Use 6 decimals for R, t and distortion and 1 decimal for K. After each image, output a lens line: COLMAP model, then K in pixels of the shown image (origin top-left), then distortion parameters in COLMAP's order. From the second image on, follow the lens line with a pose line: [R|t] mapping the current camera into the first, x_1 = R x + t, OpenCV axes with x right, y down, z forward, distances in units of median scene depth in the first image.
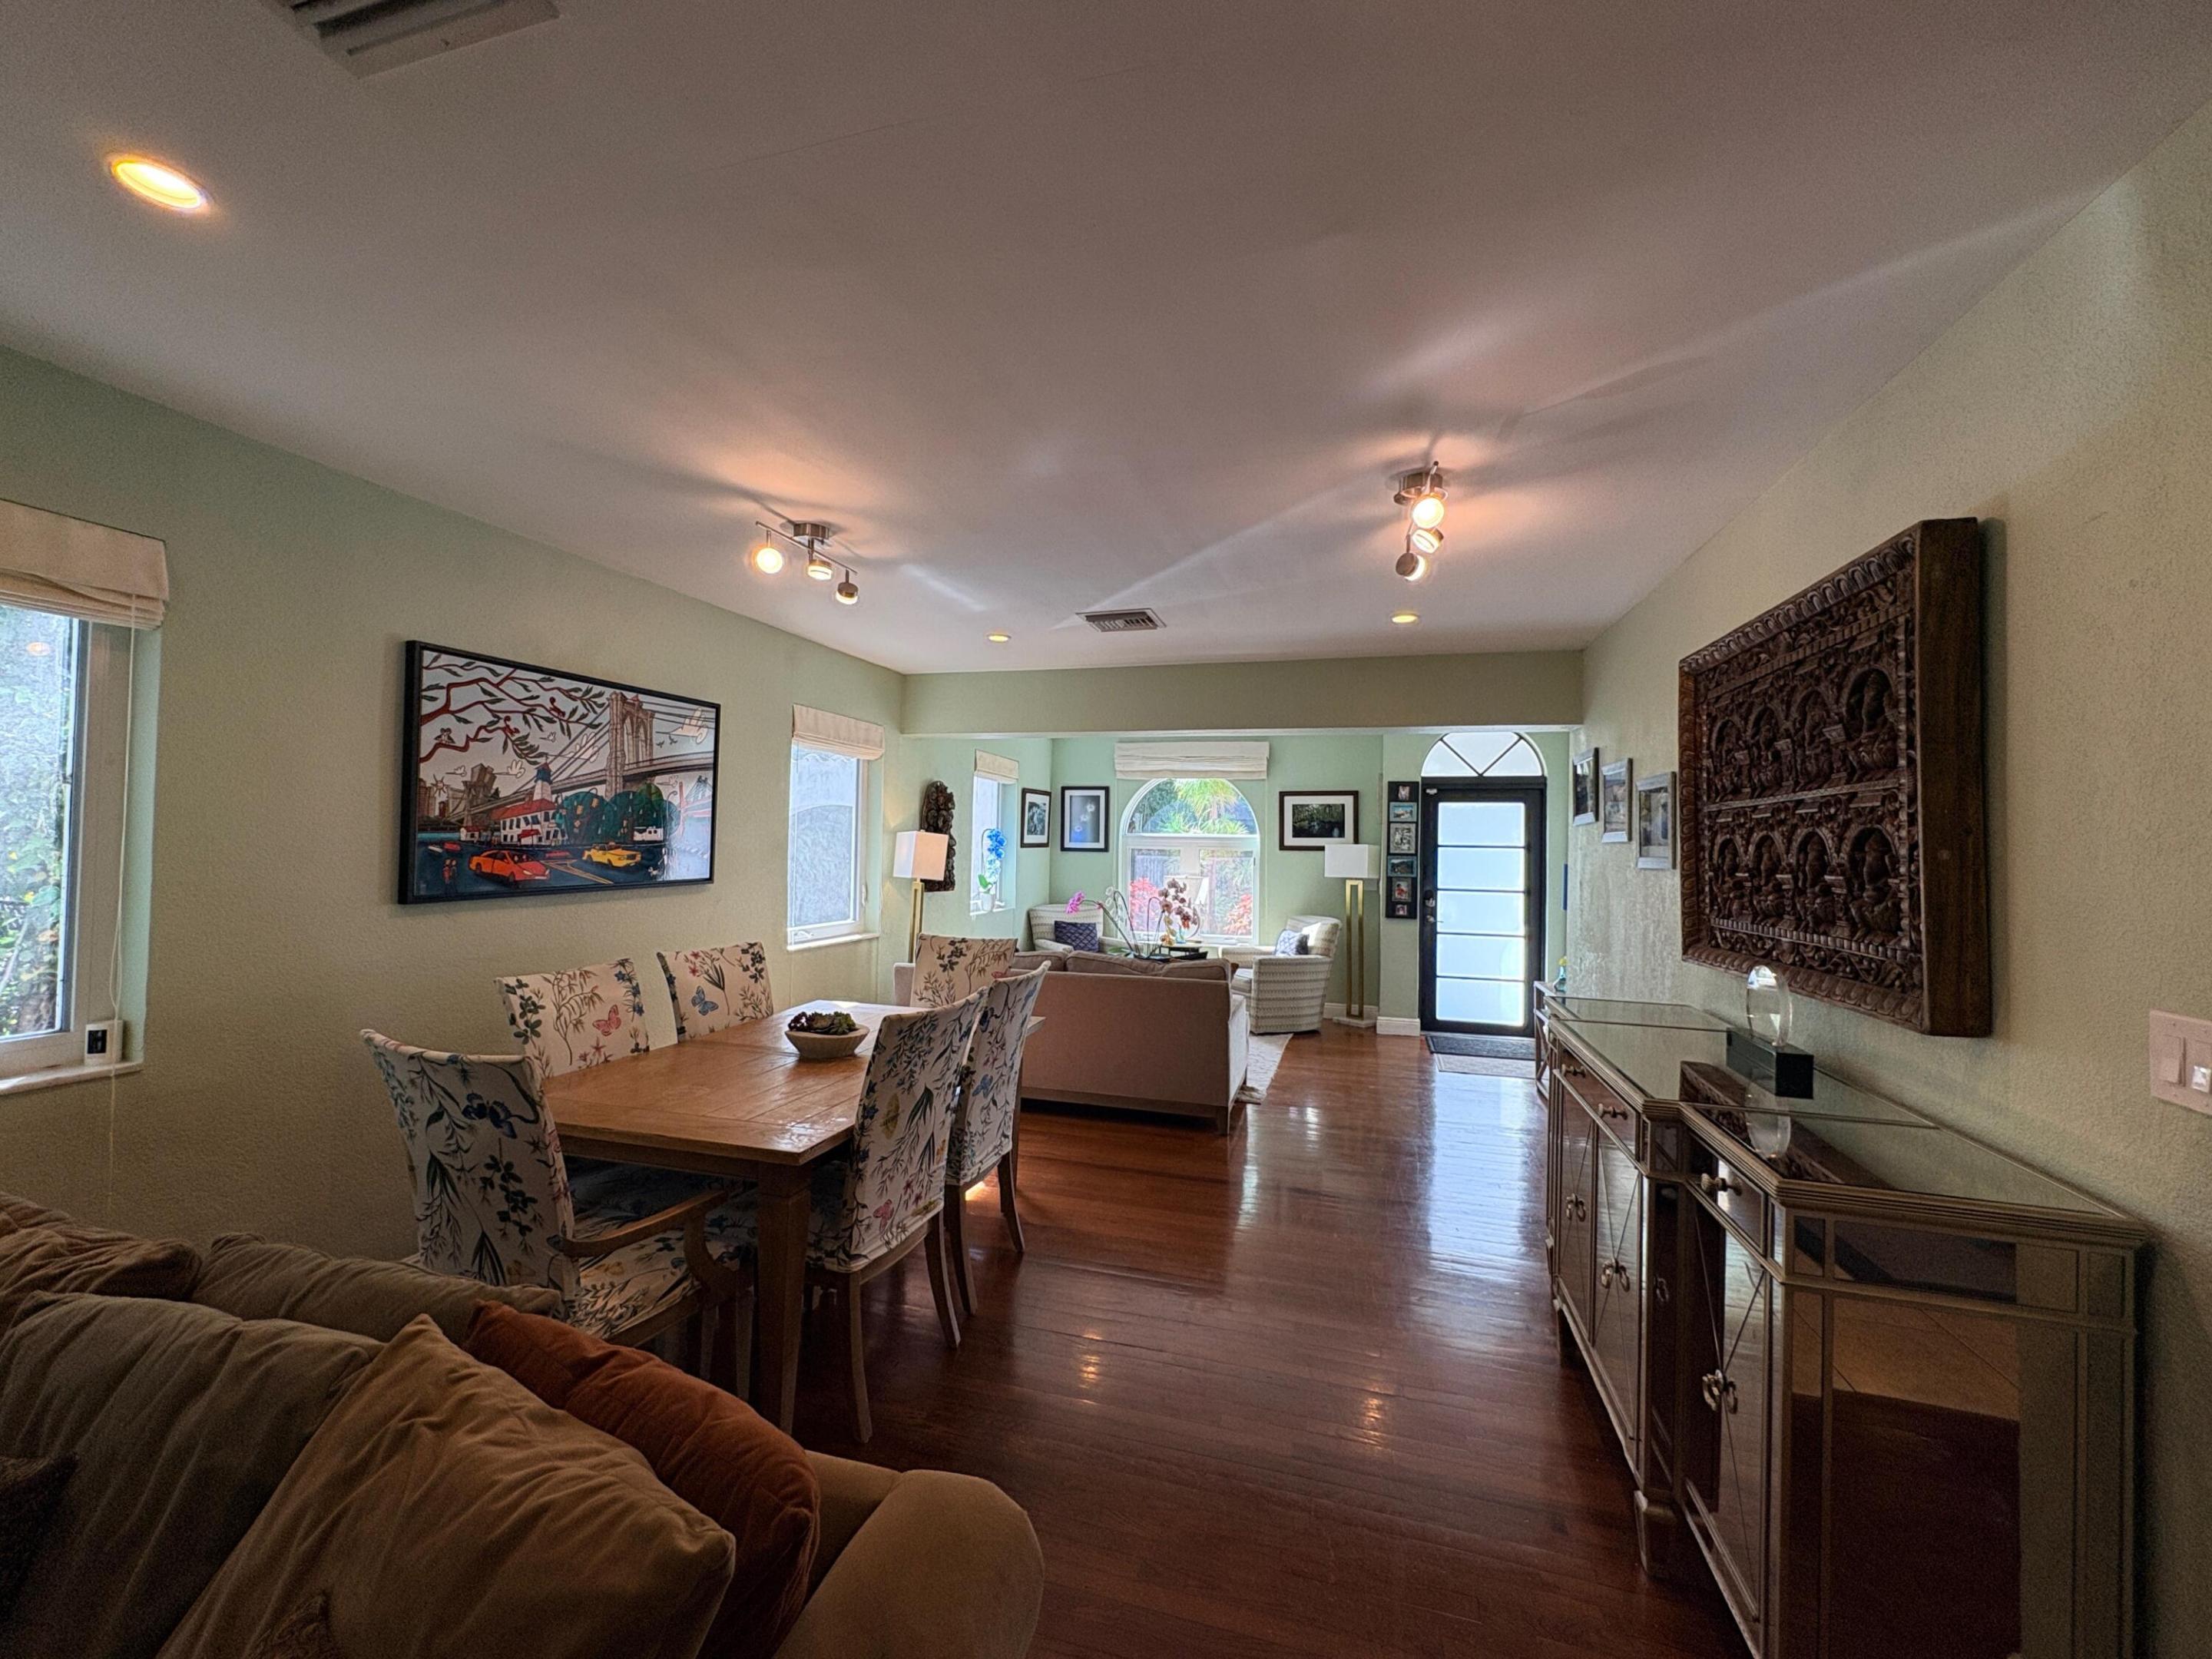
lens RADIAL K [[879.5, 0, 1102.5], [0, 879.5, 827.1], [0, 0, 1]] dist [-0.000607, 0.000132]
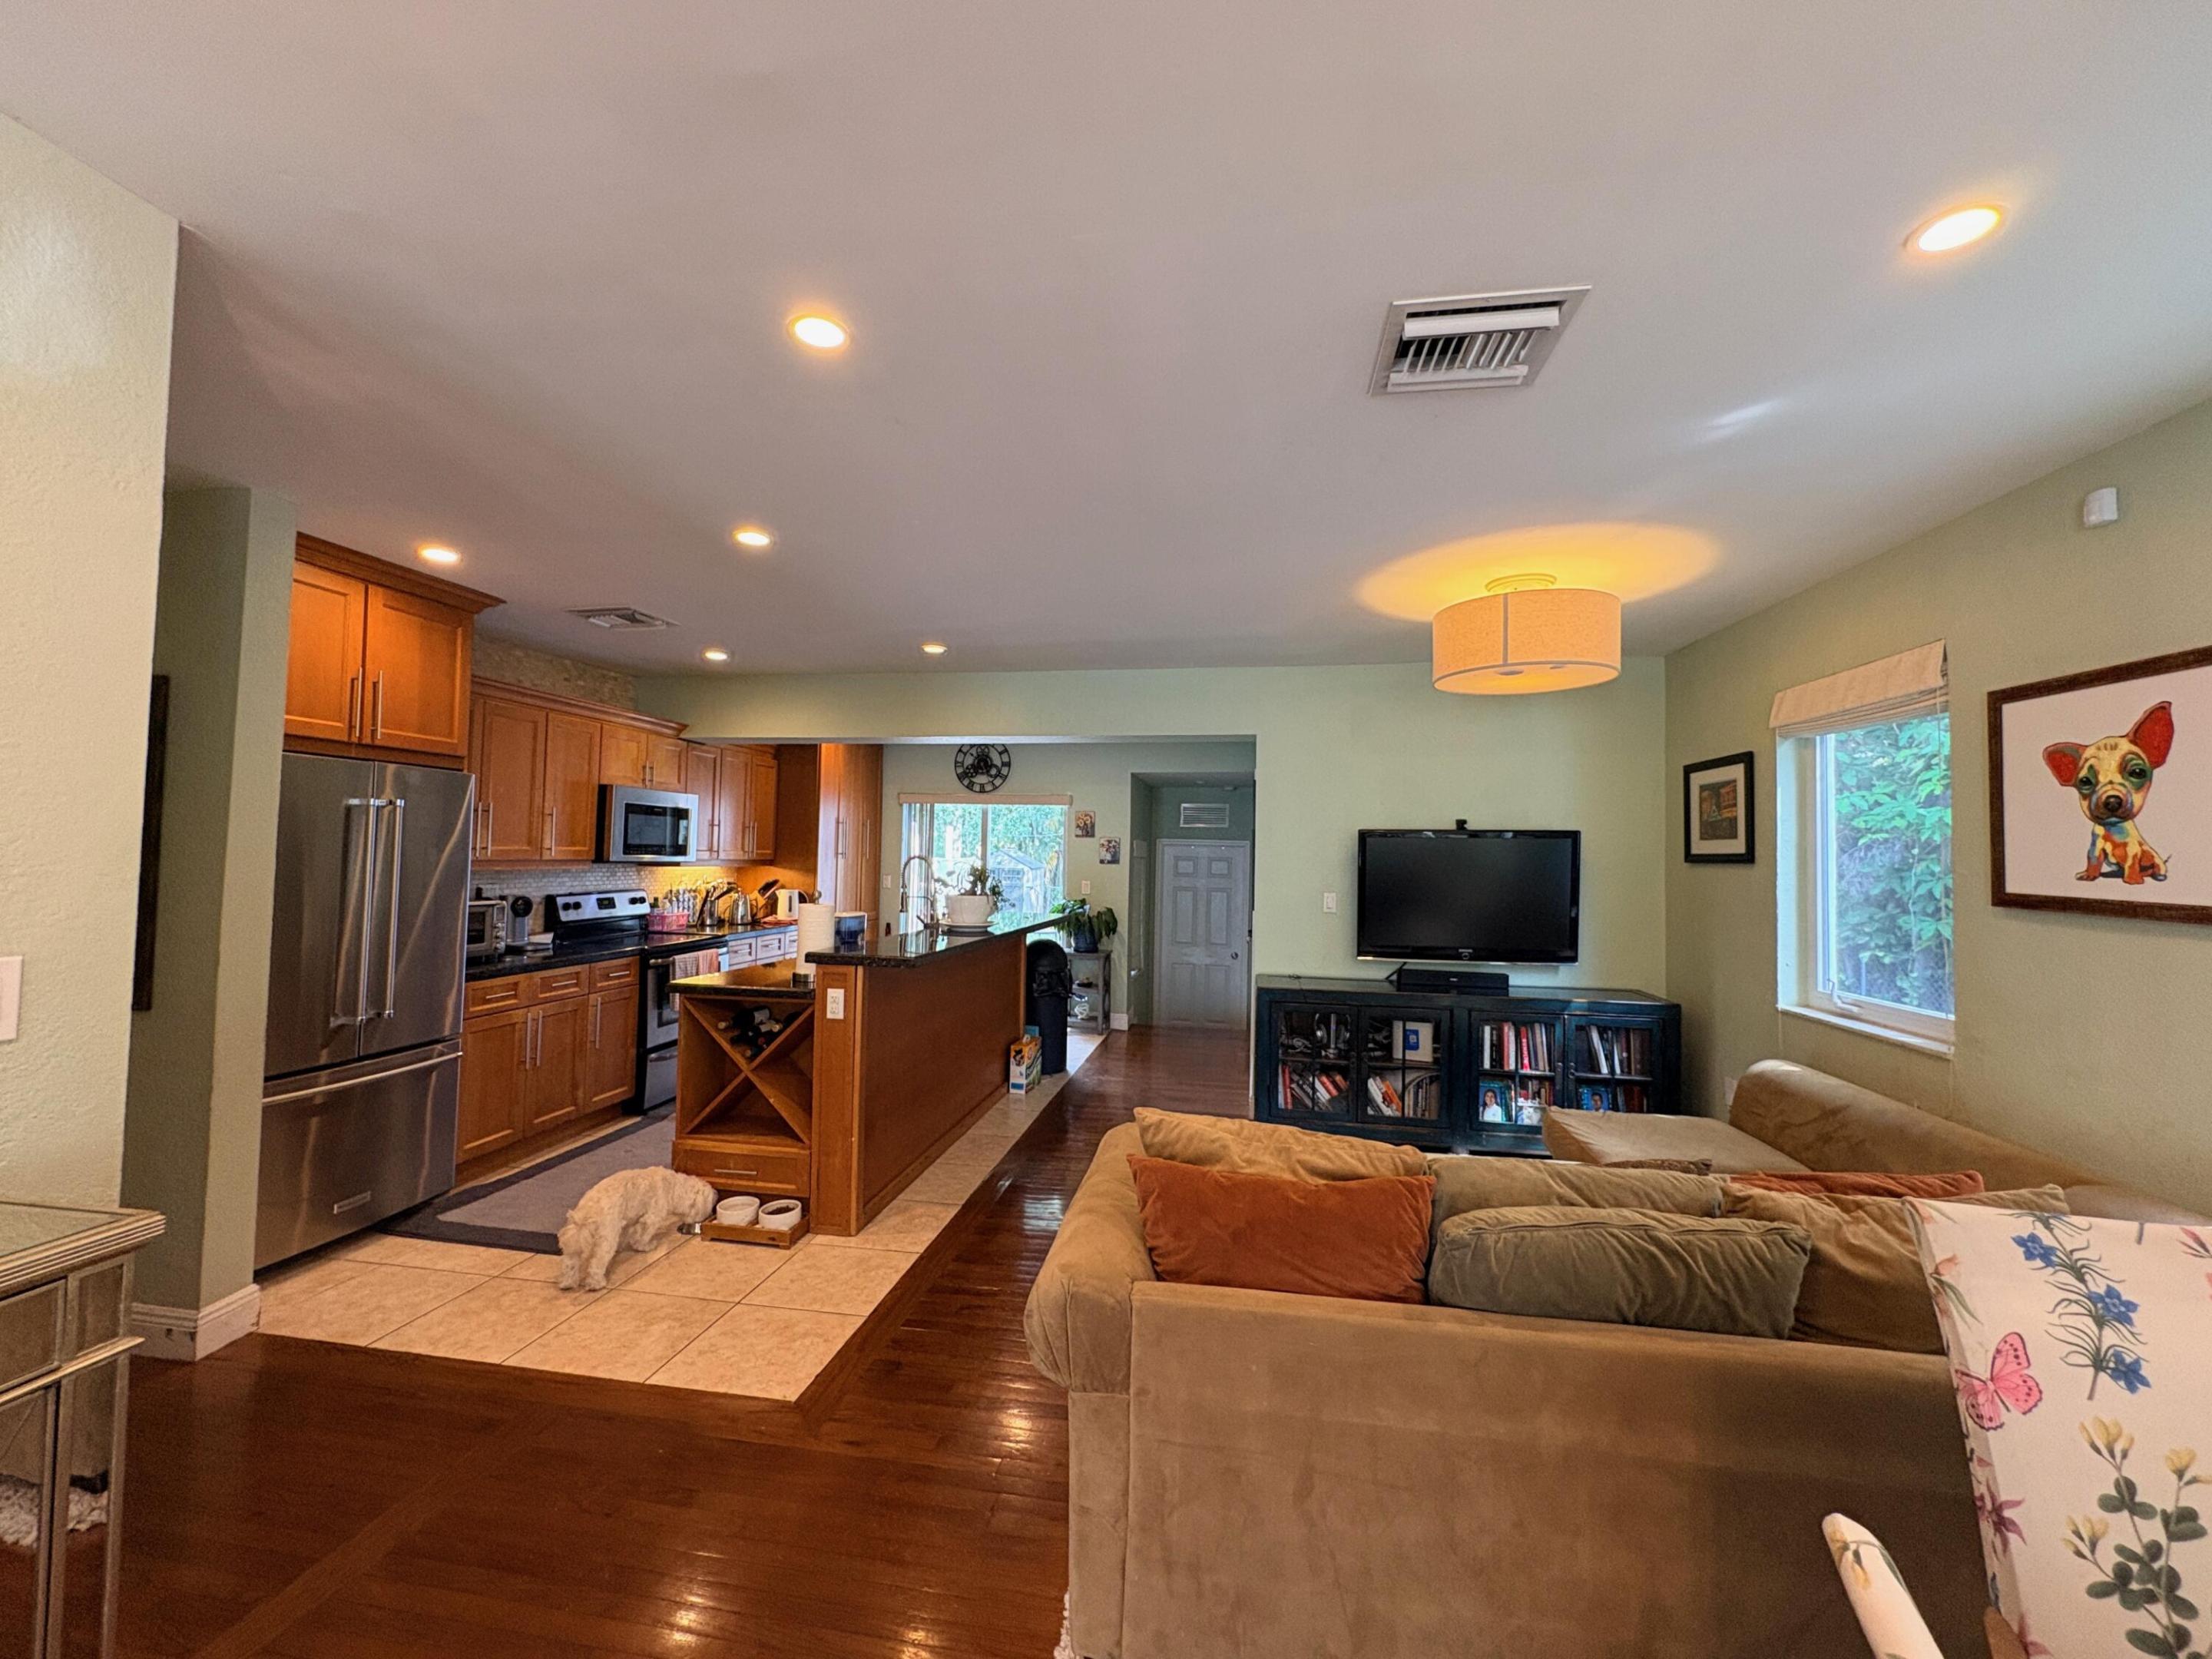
lens RADIAL K [[879.5, 0, 1105.4], [0, 879.5, 826.6], [0, 0, 1]] dist [-0.000607, 0.000132]
pose [[-0.992555, -0.042402, -0.114179, 0.000024], [-0.035468, 0.997440, -0.062084, 0.025008], [0.116519, -0.057572, -0.991518, 0.742087]]
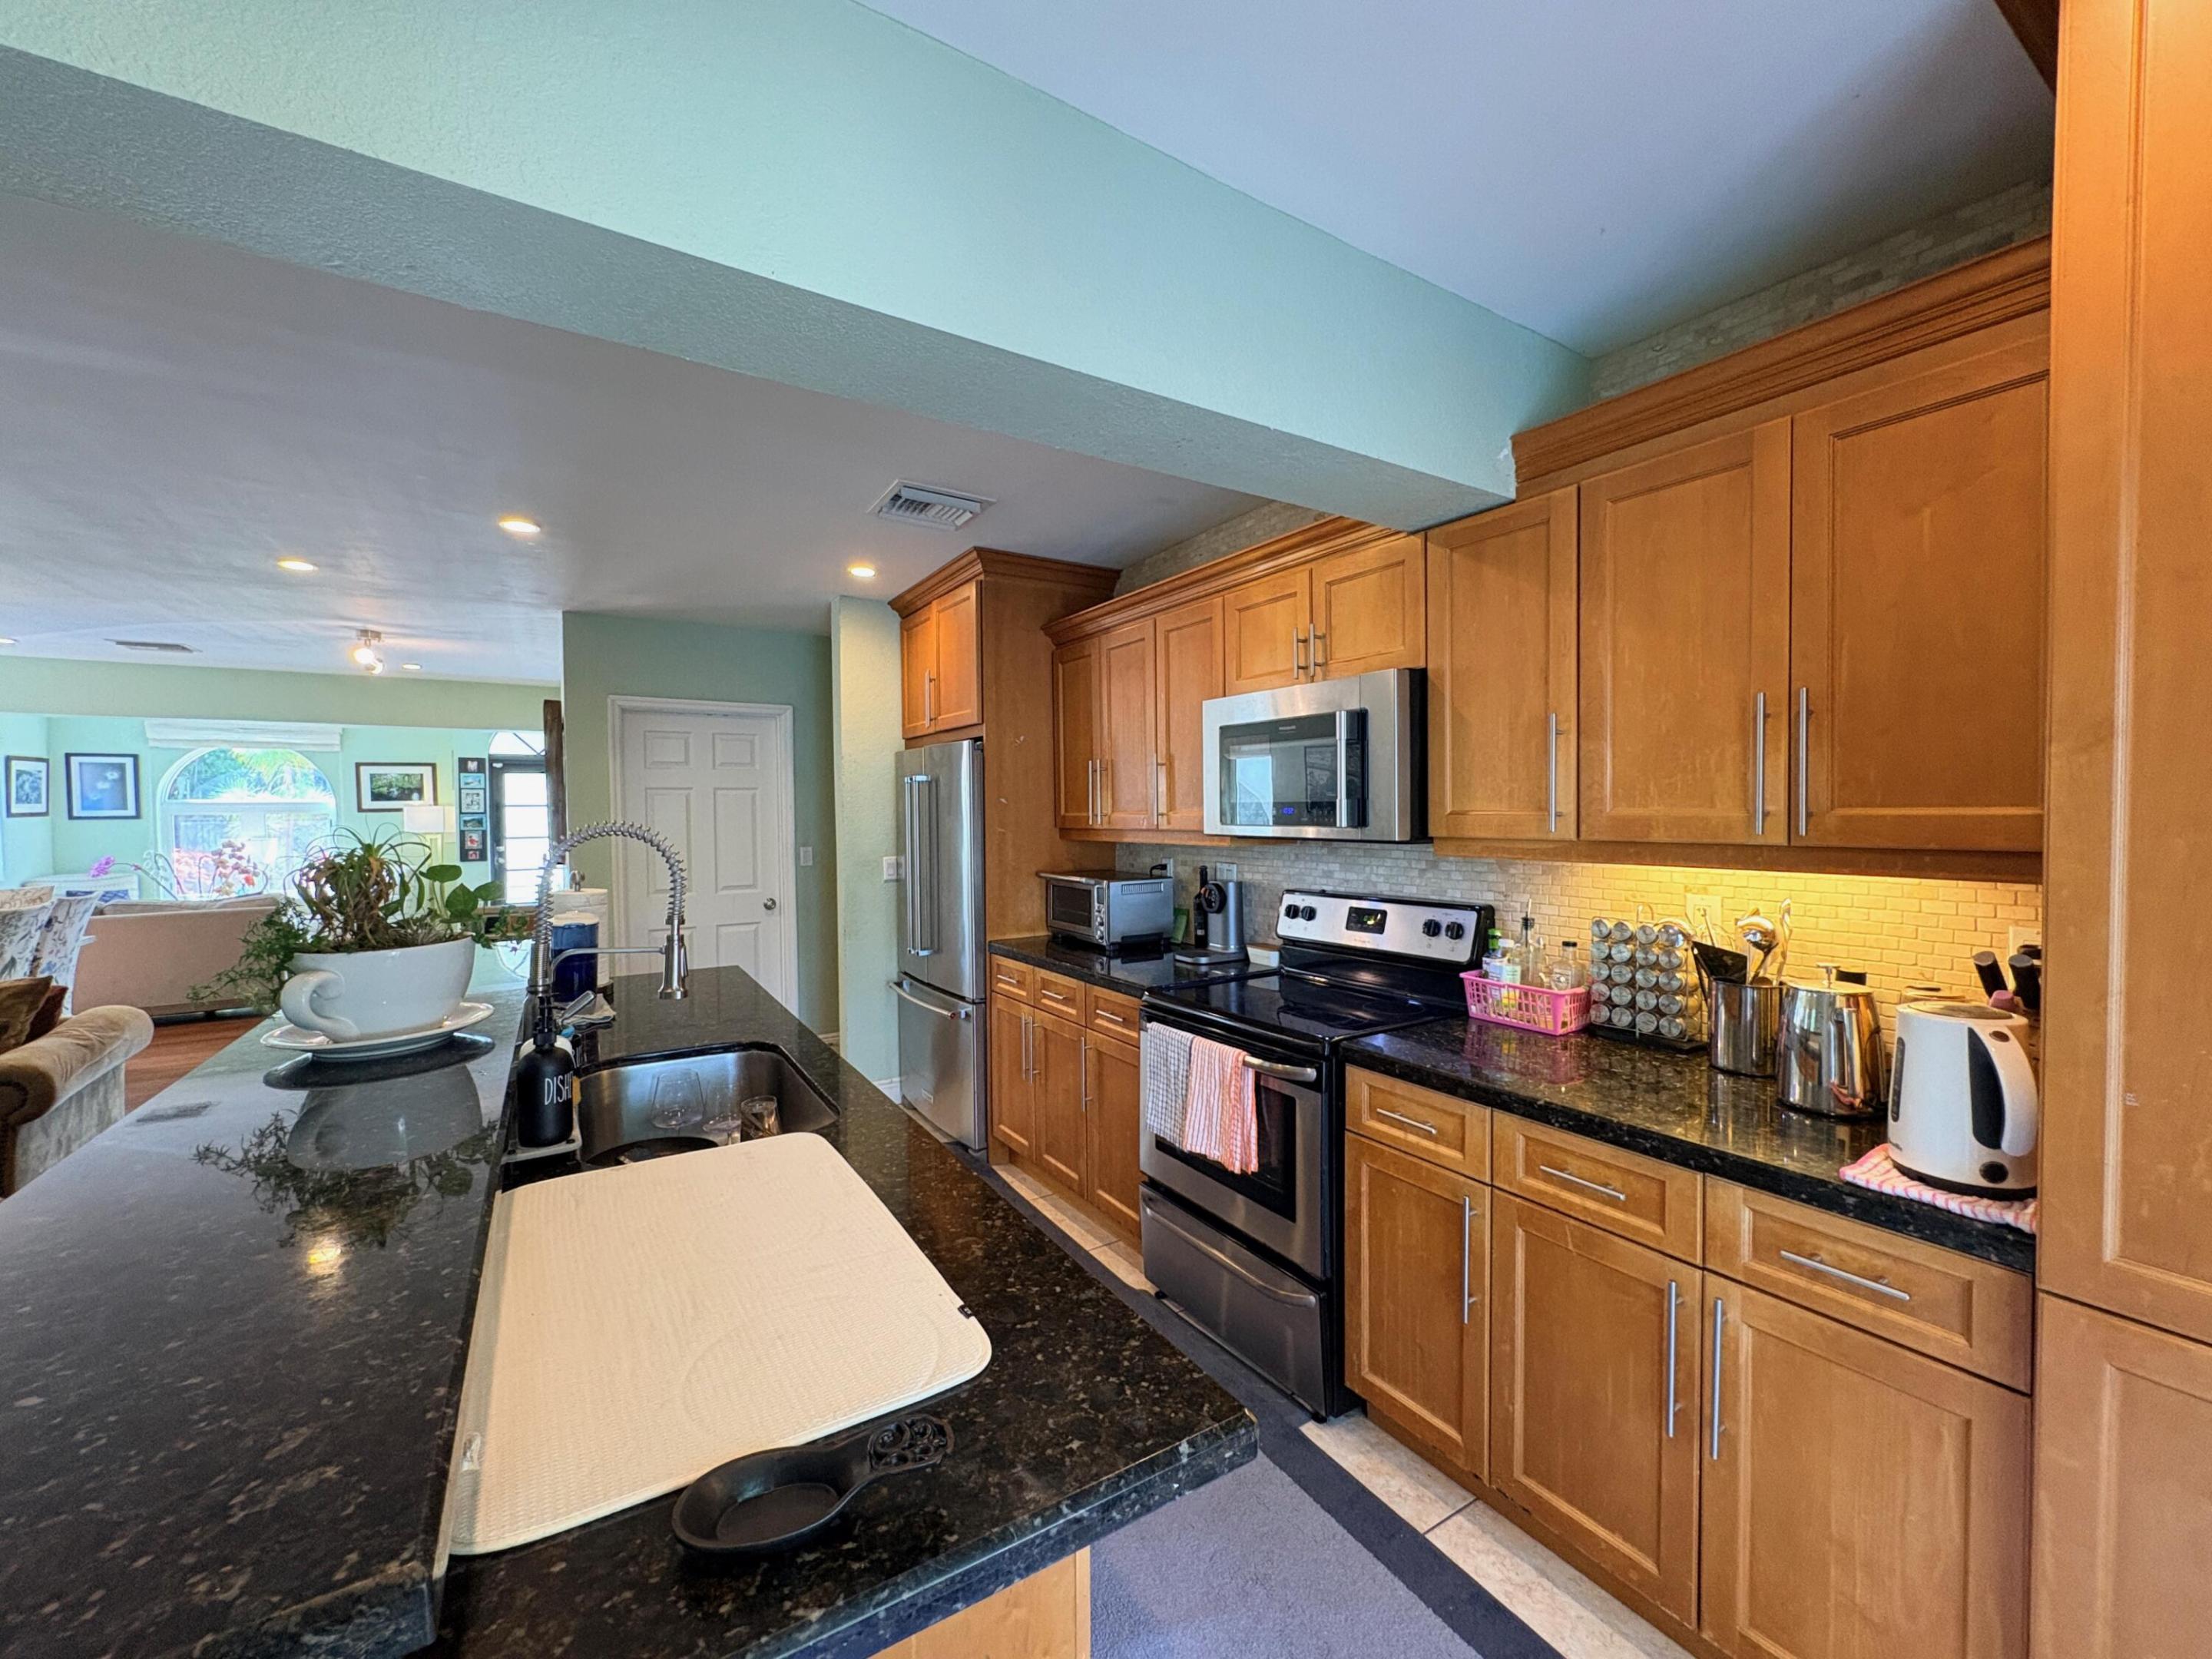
lens RADIAL K [[879.5, 0, 1101.0], [0, 879.5, 824.2], [0, 0, 1]] dist [-0.000607, 0.000132]
pose [[0.662400, -0.038798, 0.748145, -0.043257], [0.003423, 0.998804, 0.048766, -0.026251], [-0.749143, -0.029742, 0.661741, -1.152287]]
